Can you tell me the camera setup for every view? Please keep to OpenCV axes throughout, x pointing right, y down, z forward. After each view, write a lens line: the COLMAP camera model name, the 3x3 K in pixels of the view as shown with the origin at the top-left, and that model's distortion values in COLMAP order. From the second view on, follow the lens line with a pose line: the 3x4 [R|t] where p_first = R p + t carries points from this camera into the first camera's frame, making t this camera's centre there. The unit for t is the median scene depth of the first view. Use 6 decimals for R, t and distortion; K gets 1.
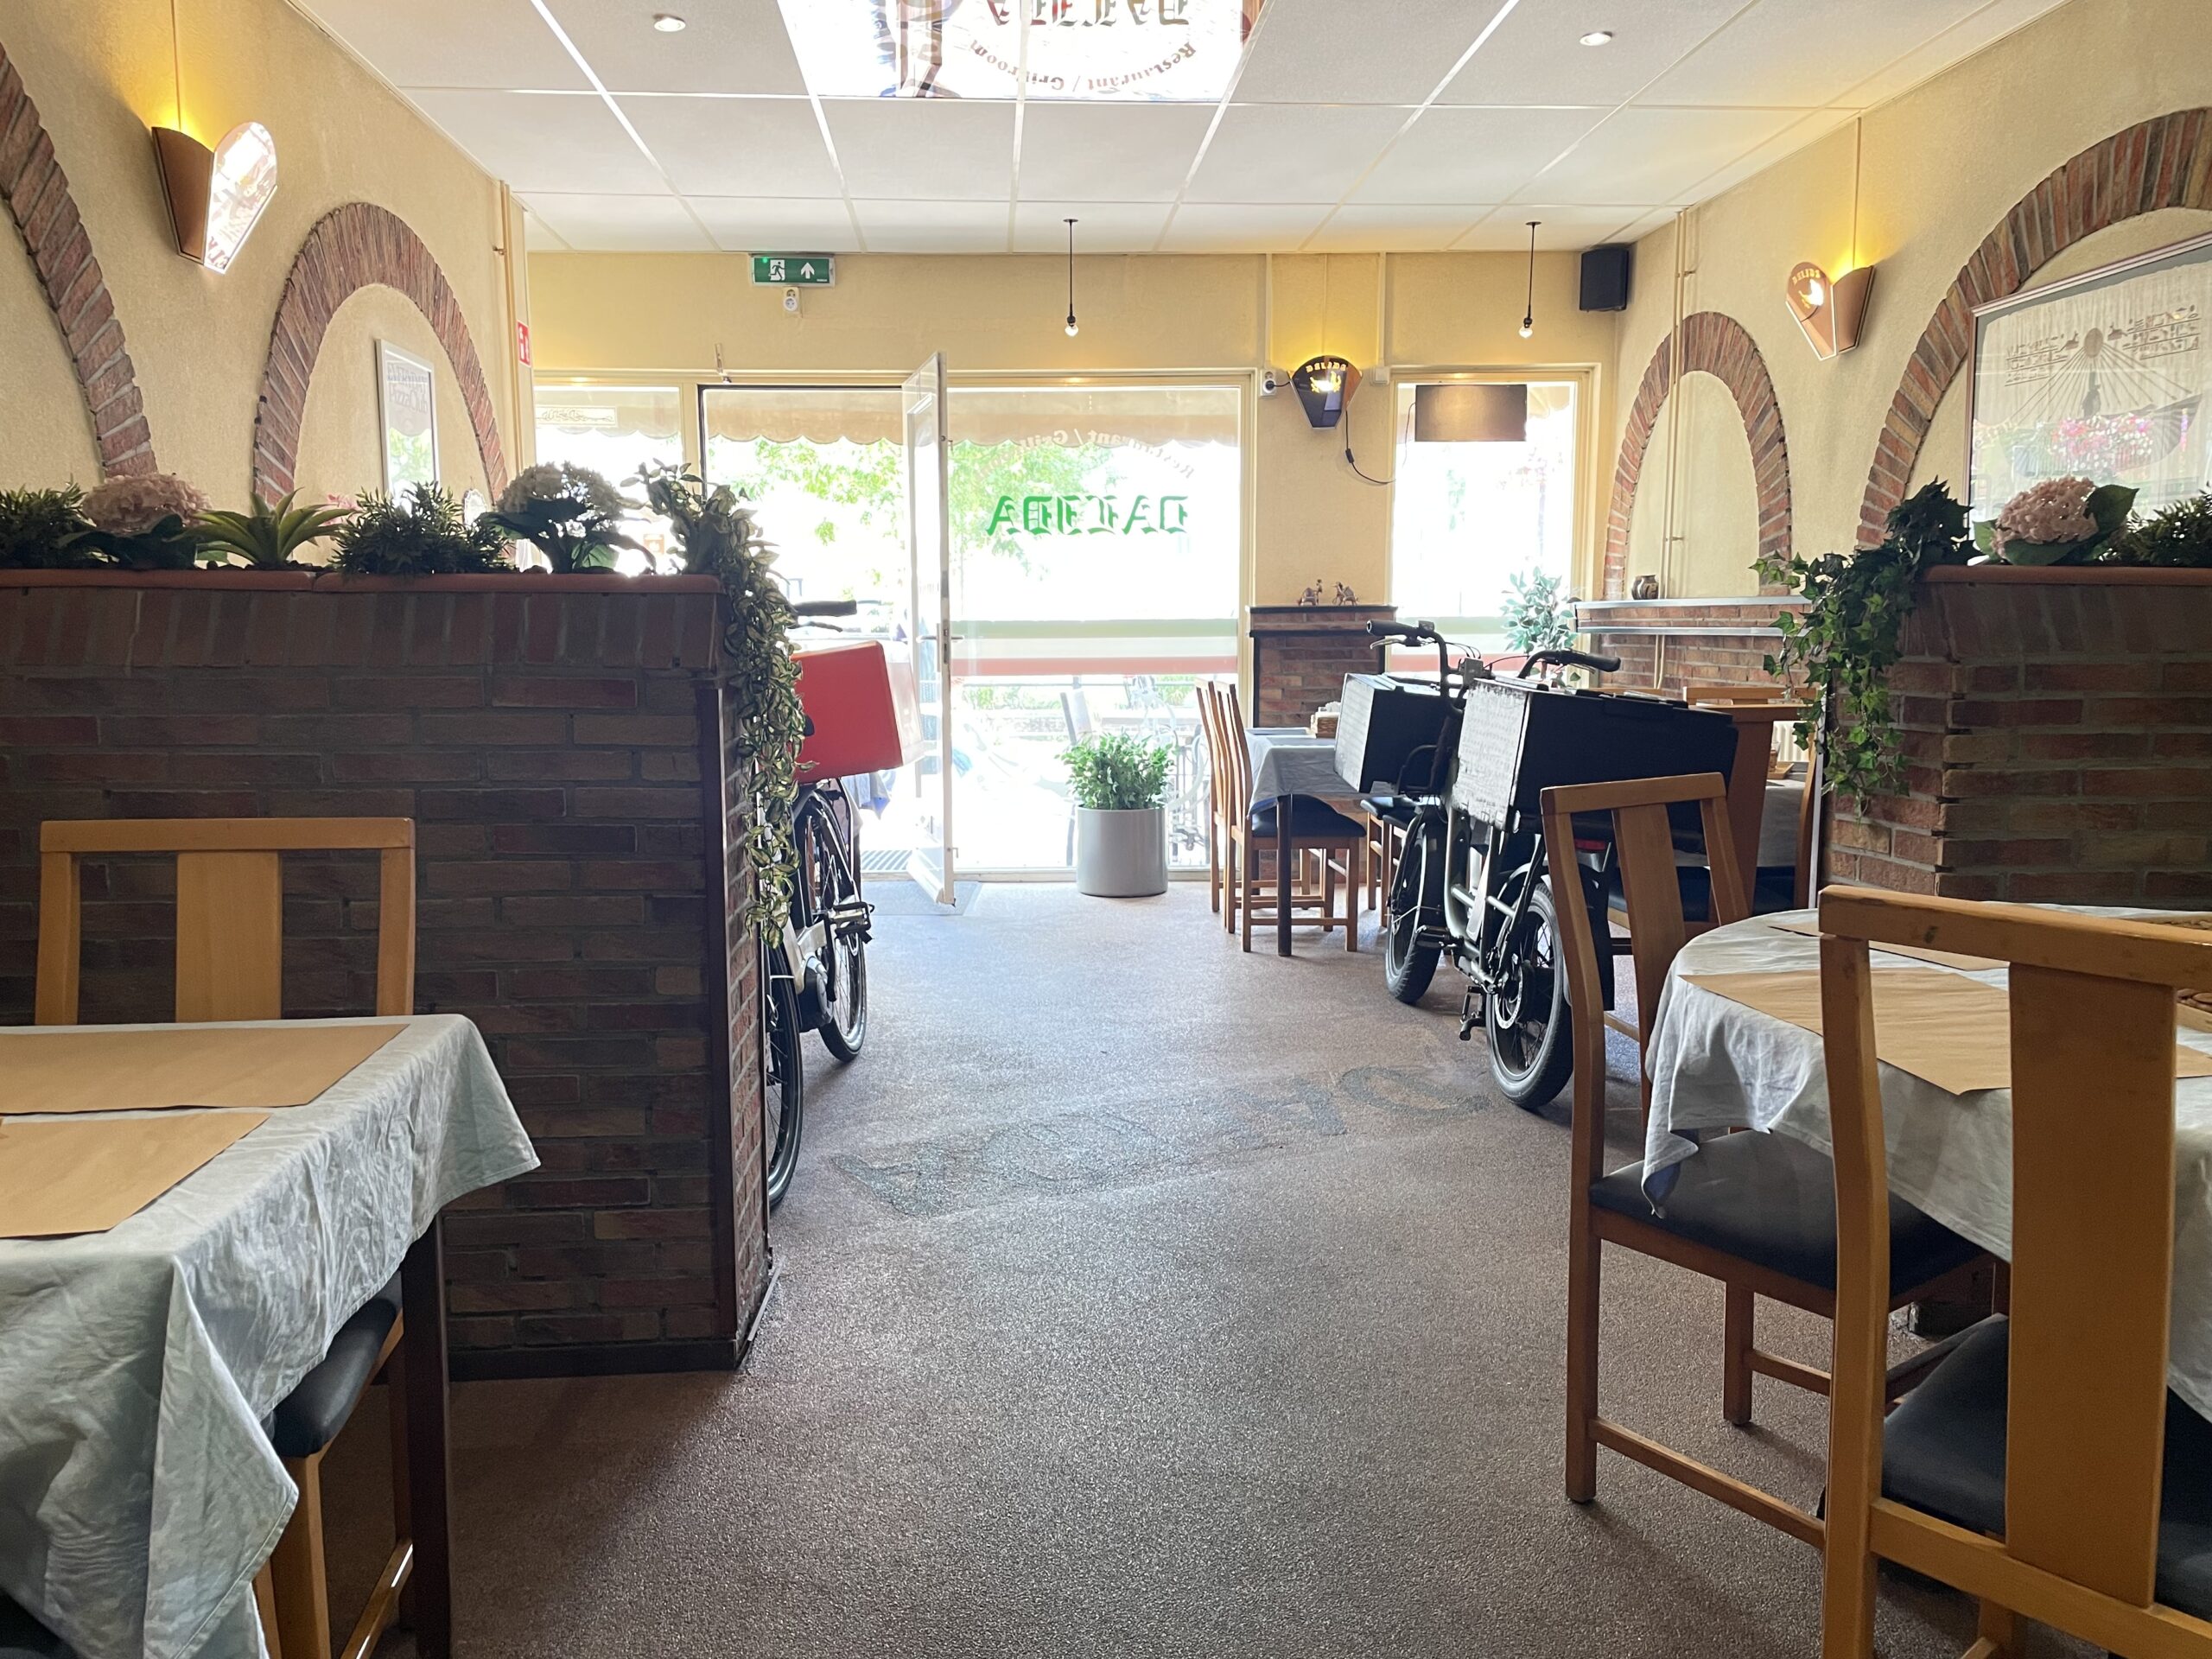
lens RADIAL K [[1674.1, 0, 1114.7], [0, 1674.1, 837.6], [0, 0, 1]] dist [0.080688, -0.103613]
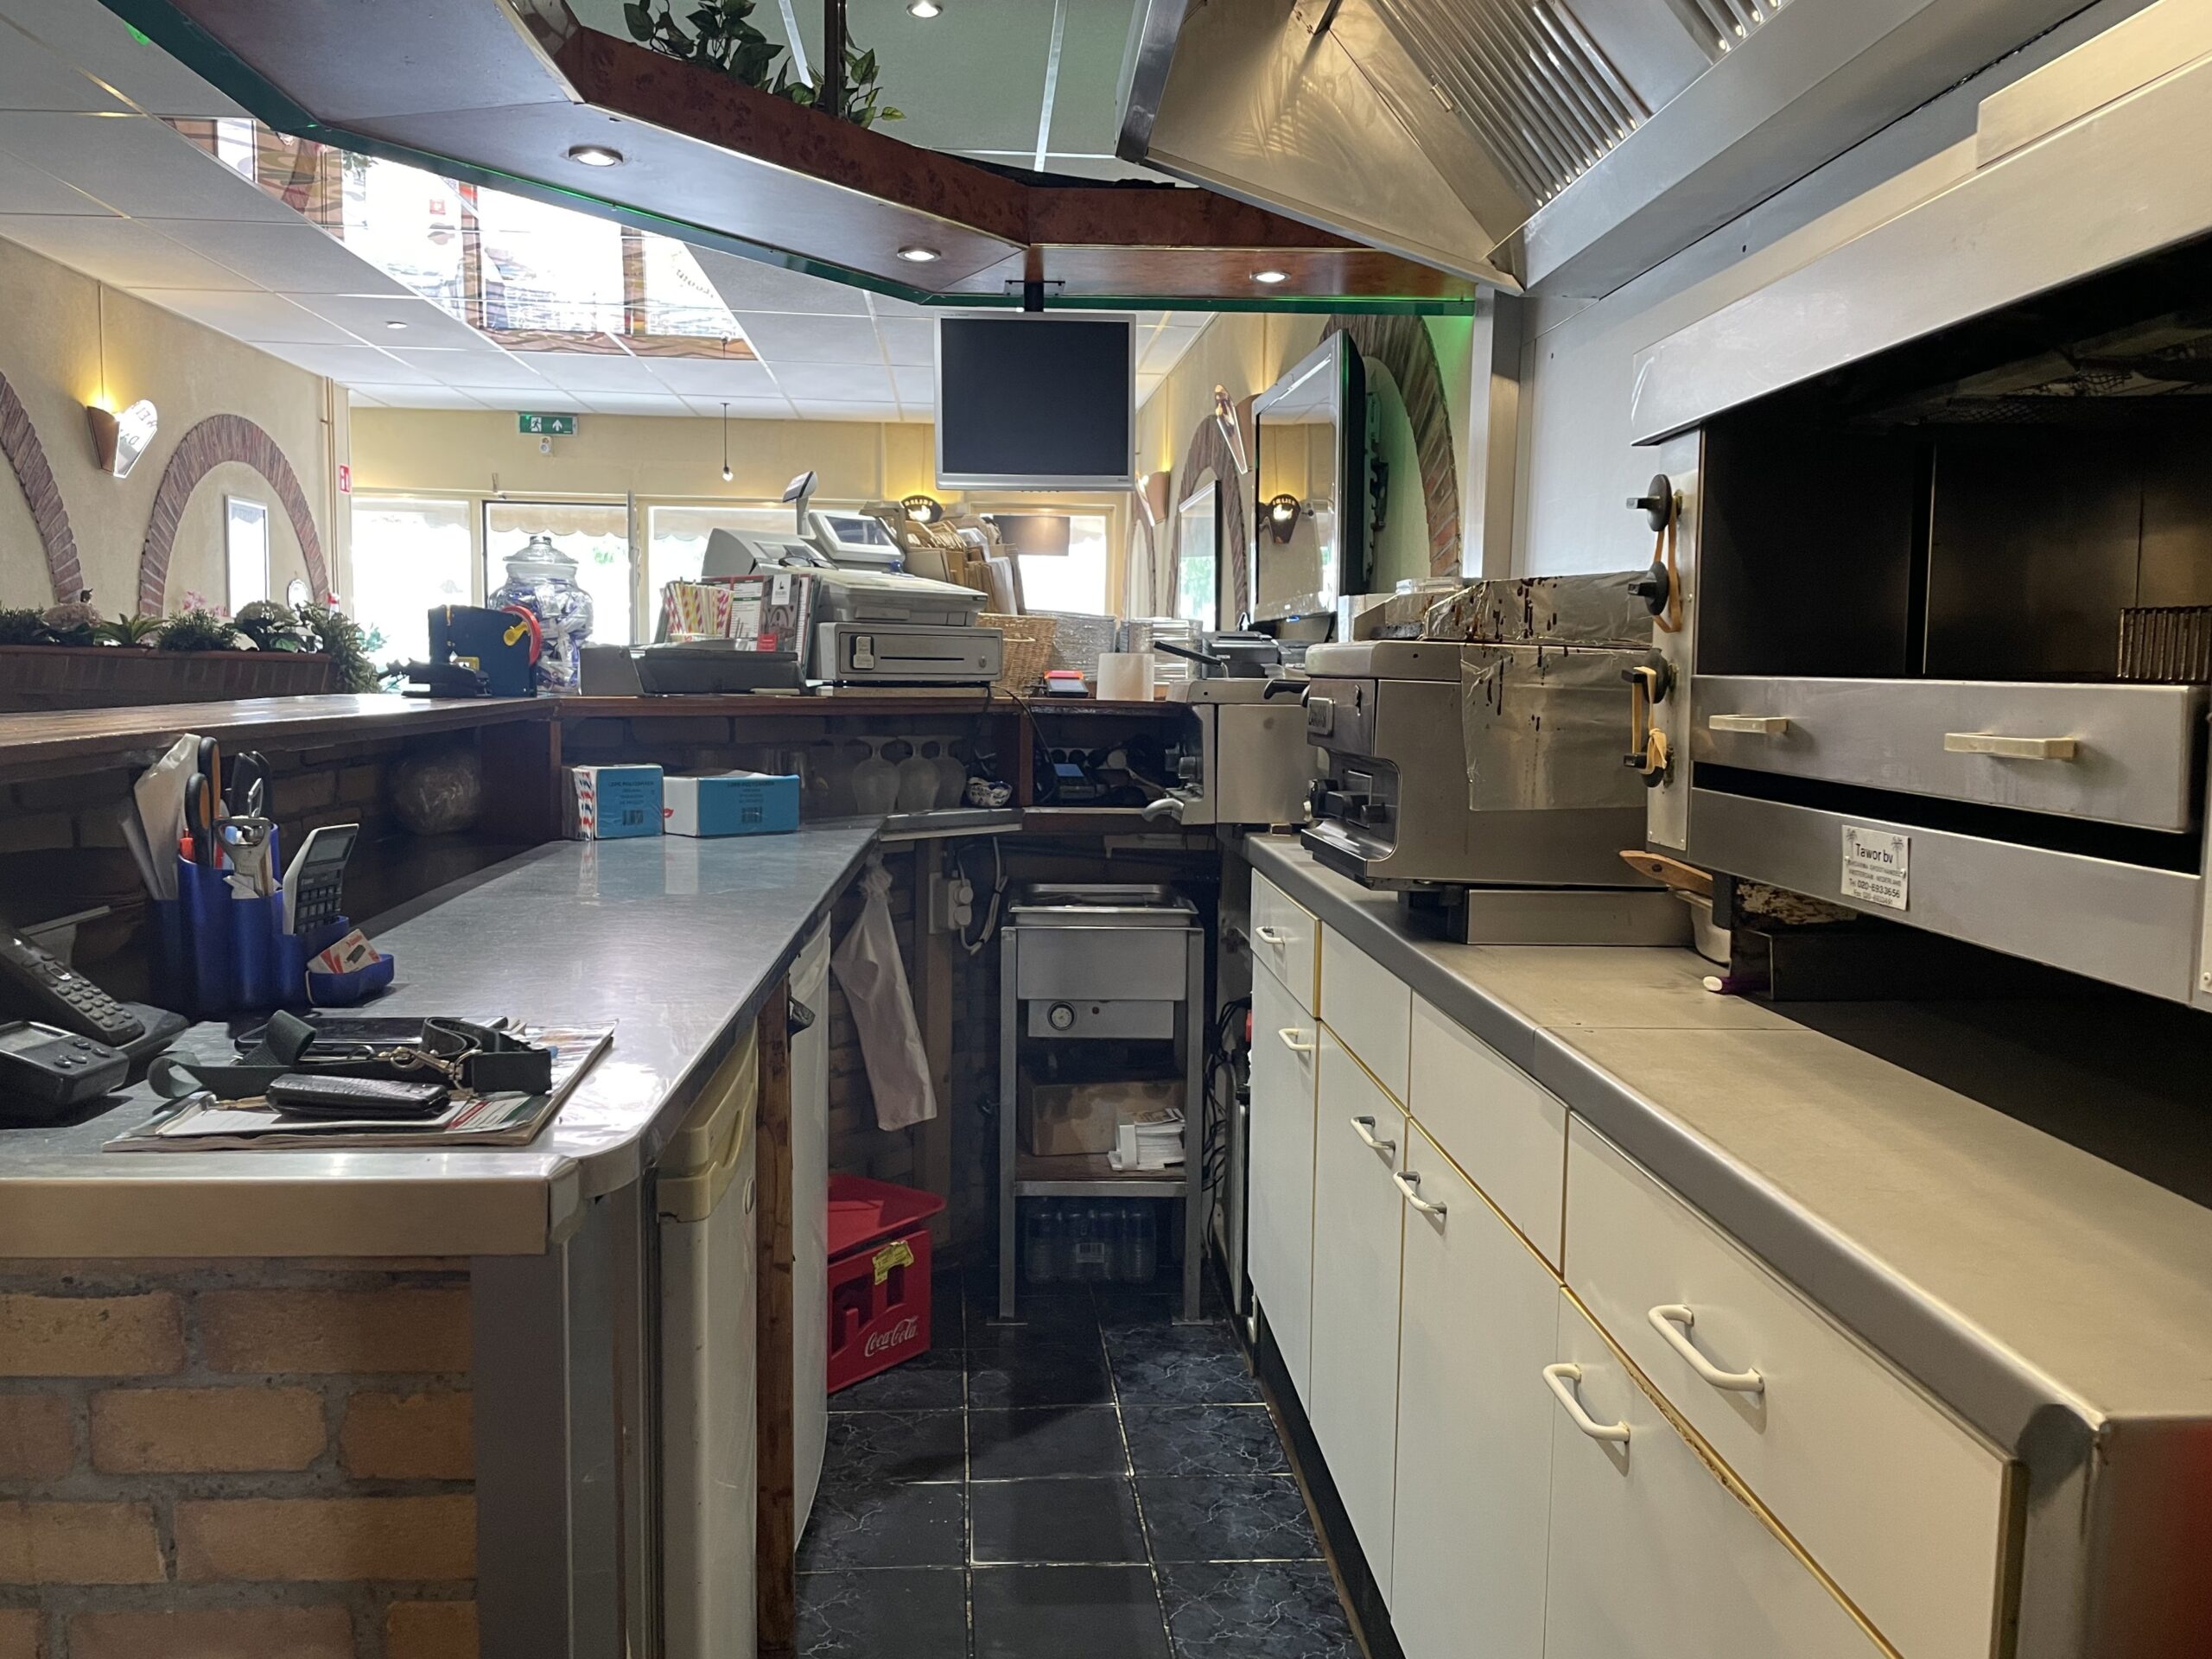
lens RADIAL K [[1743.5, 0, 1099.4], [0, 1743.5, 834.5], [0, 0, 1]] dist [0.025017, -0.027687]
pose [[0.999649, 0.025304, 0.007884, 0.525471], [-0.025010, 0.999059, -0.035425, 0.094172], [-0.008773, 0.035215, 0.999341, -0.892525]]
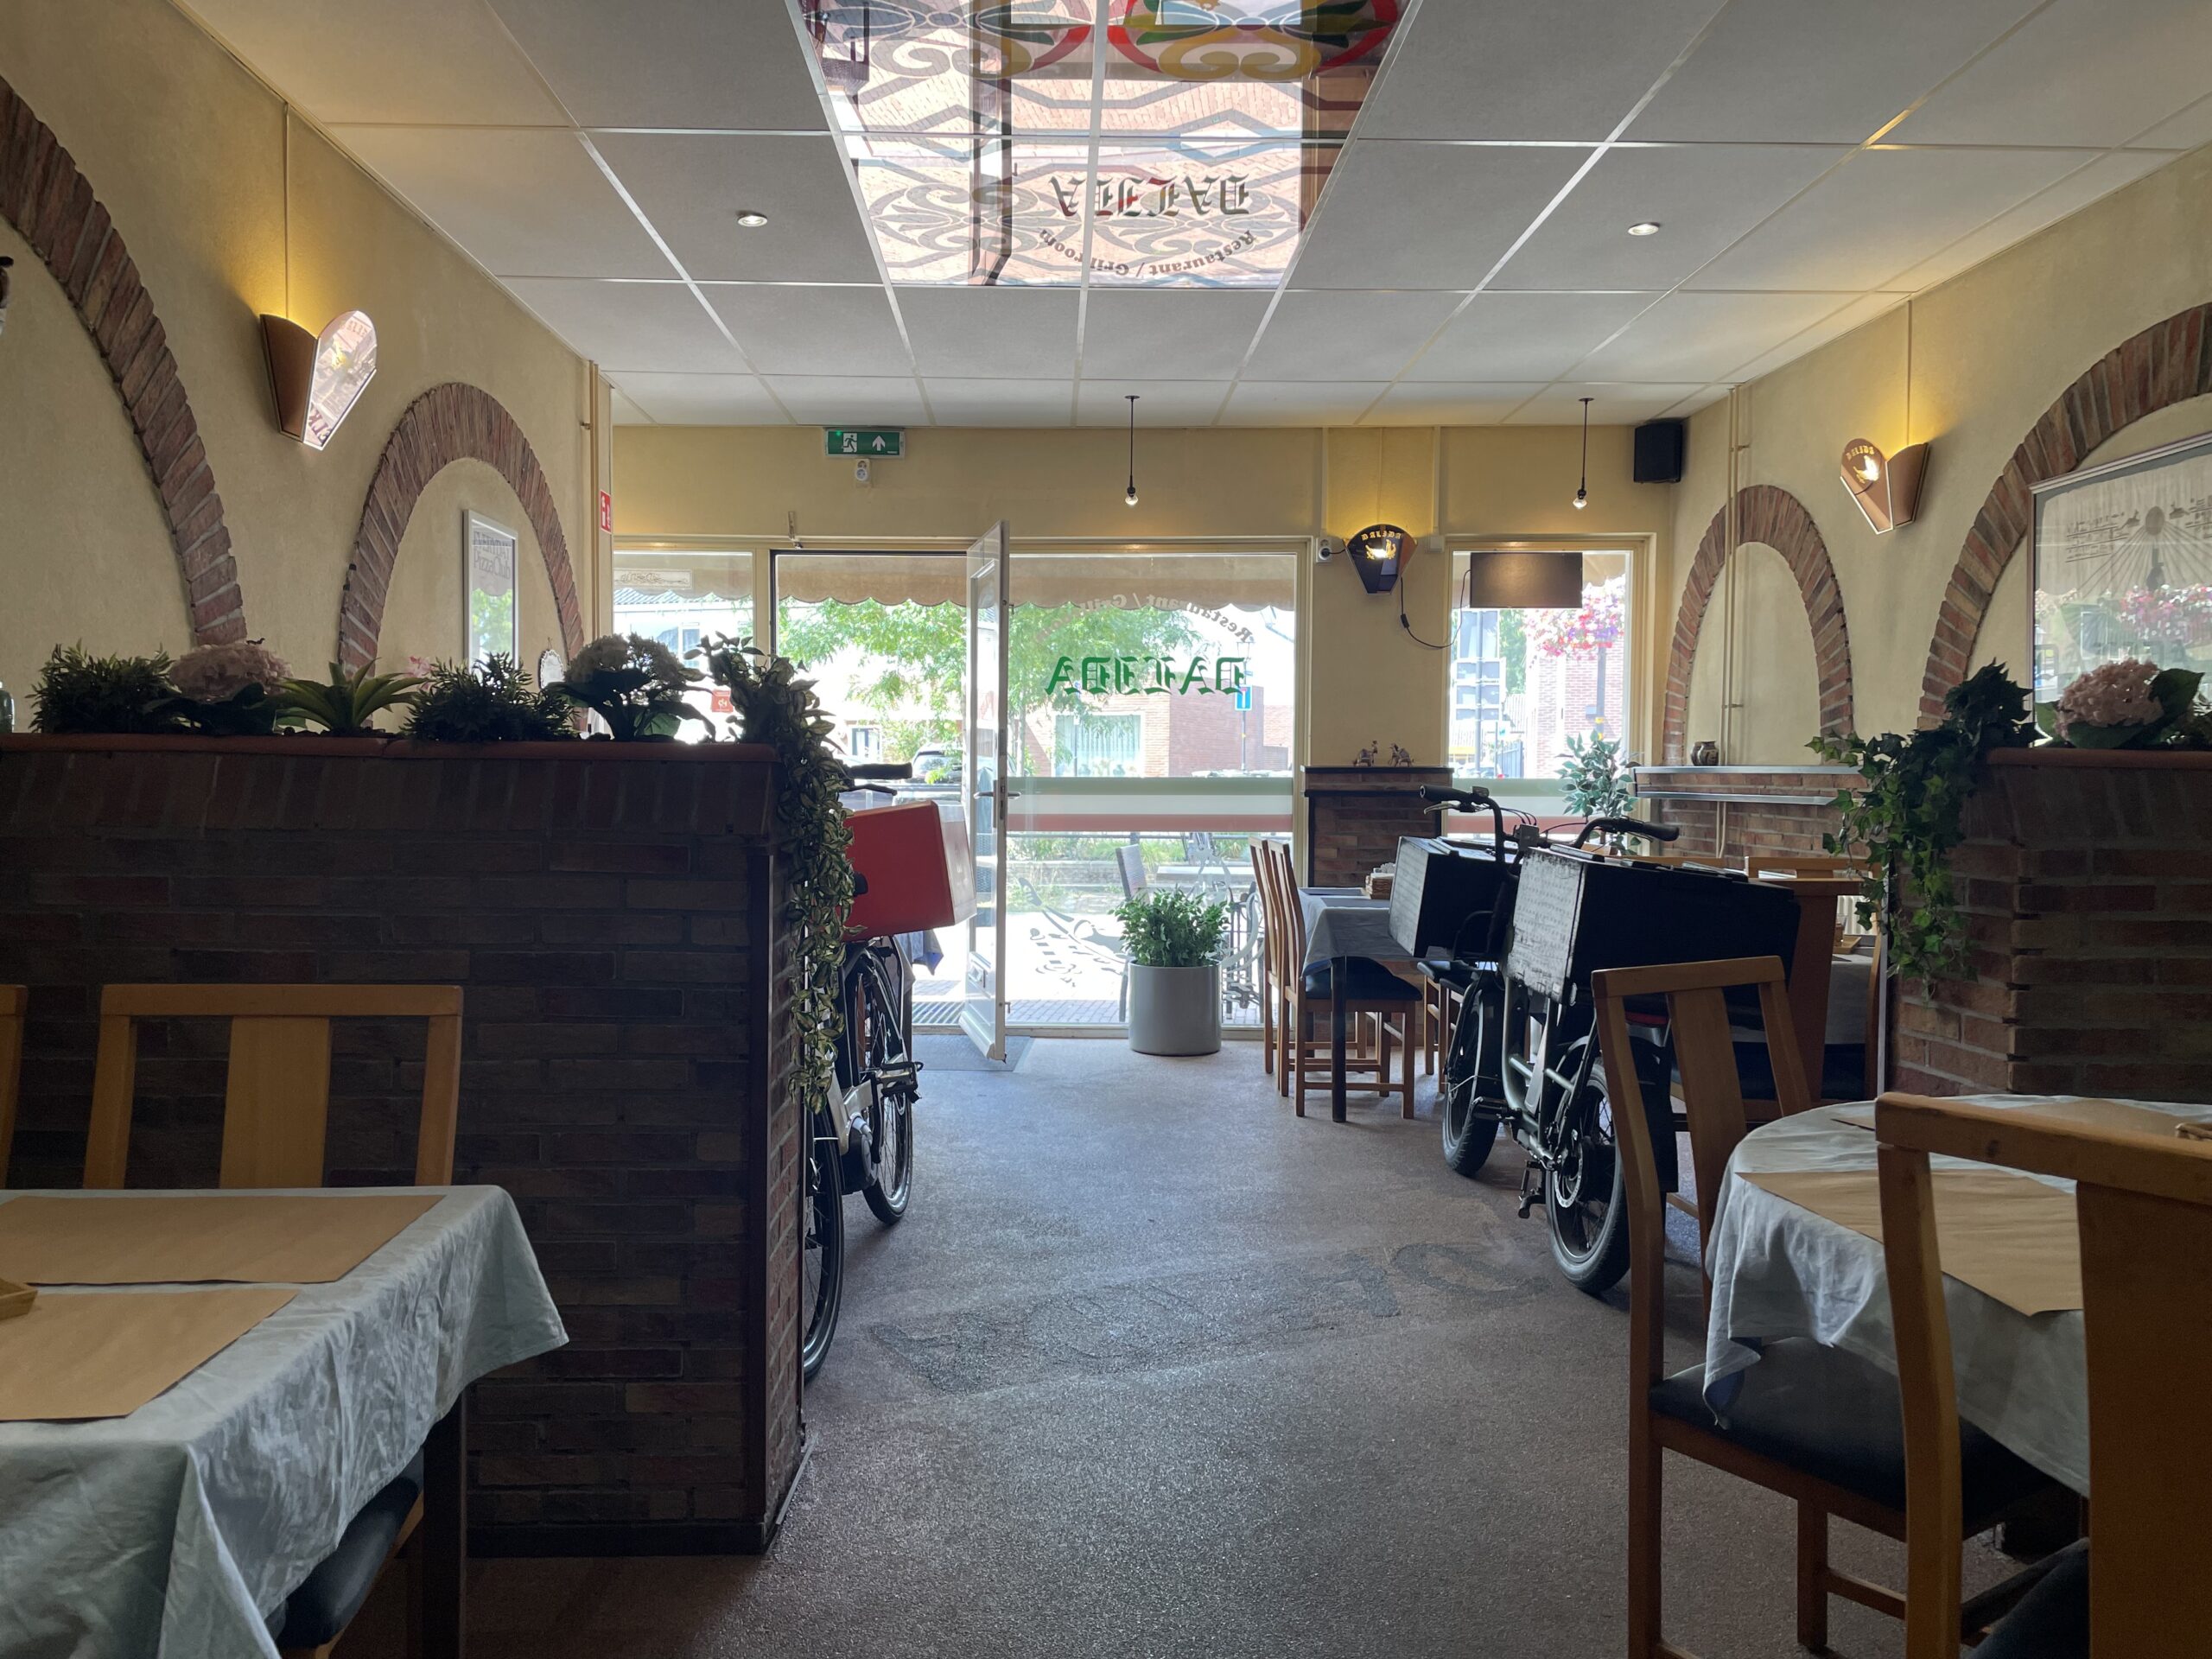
lens RADIAL K [[1674.1, 0, 1100.9], [0, 1674.1, 827.2], [0, 0, 1]] dist [0.080688, -0.103613]
pose [[0.998974, 0.012541, -0.043520, 0.005180], [-0.016651, 0.995299, -0.095405, -0.008249], [0.042119, 0.096031, 0.994487, 0.000457]]
